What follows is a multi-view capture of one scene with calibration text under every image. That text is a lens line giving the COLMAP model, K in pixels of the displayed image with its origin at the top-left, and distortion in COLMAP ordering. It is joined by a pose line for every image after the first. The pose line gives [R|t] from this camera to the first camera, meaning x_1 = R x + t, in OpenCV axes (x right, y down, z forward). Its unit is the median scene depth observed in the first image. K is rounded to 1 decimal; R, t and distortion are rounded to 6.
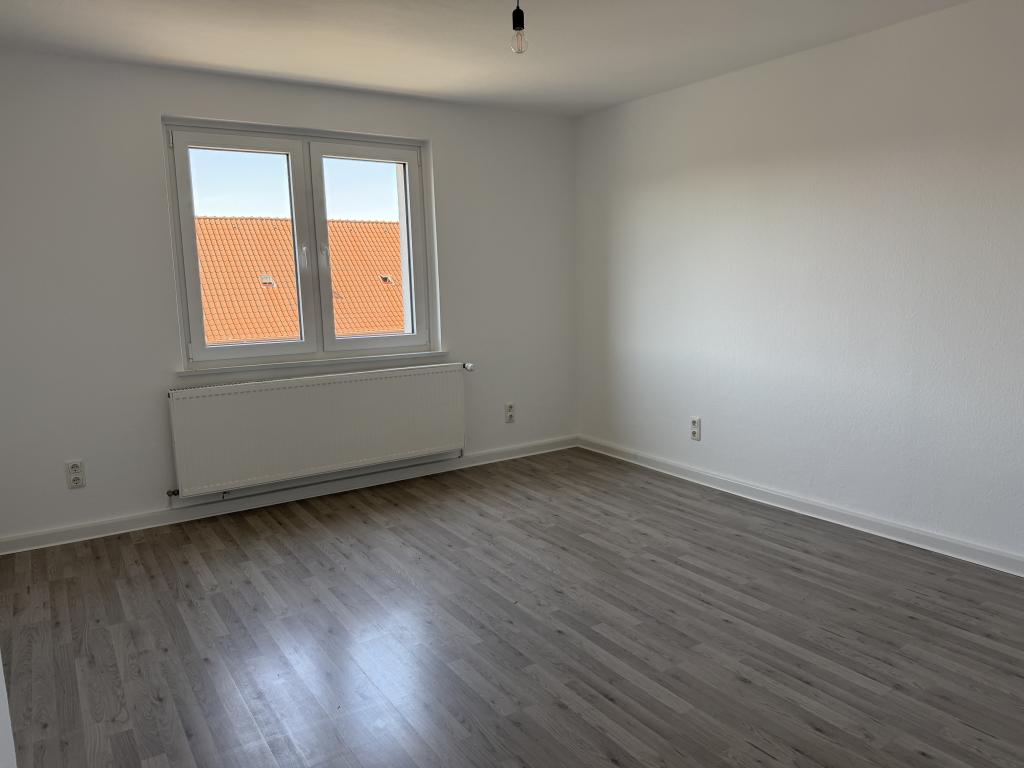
lens RADIAL K [[729.5, 0, 520.6], [0, 729.5, 373.7], [0, 0, 1]] dist [0.041490, -0.056724]
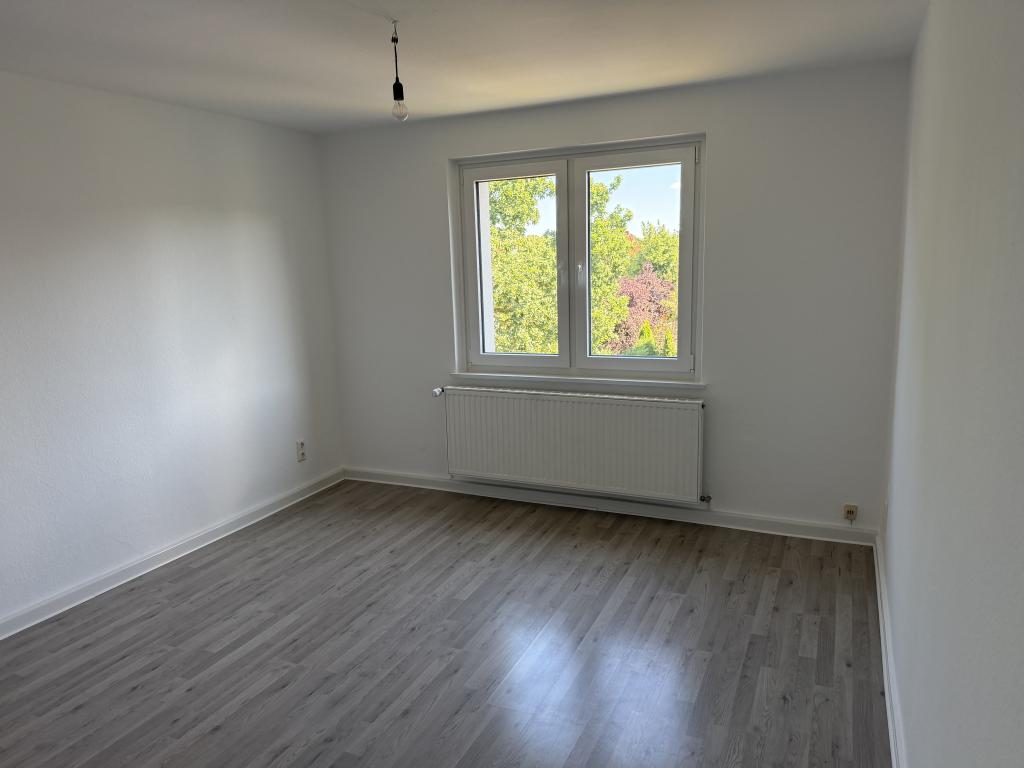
lens RADIAL K [[729.5, 0, 513.9], [0, 729.5, 388.0], [0, 0, 1]] dist [0.041490, -0.056724]
pose [[0.526509, 0.146809, -0.837398, 0.652999], [-0.093292, 0.989006, 0.114731, -0.136764], [0.845036, 0.017715, 0.534416, 0.483383]]
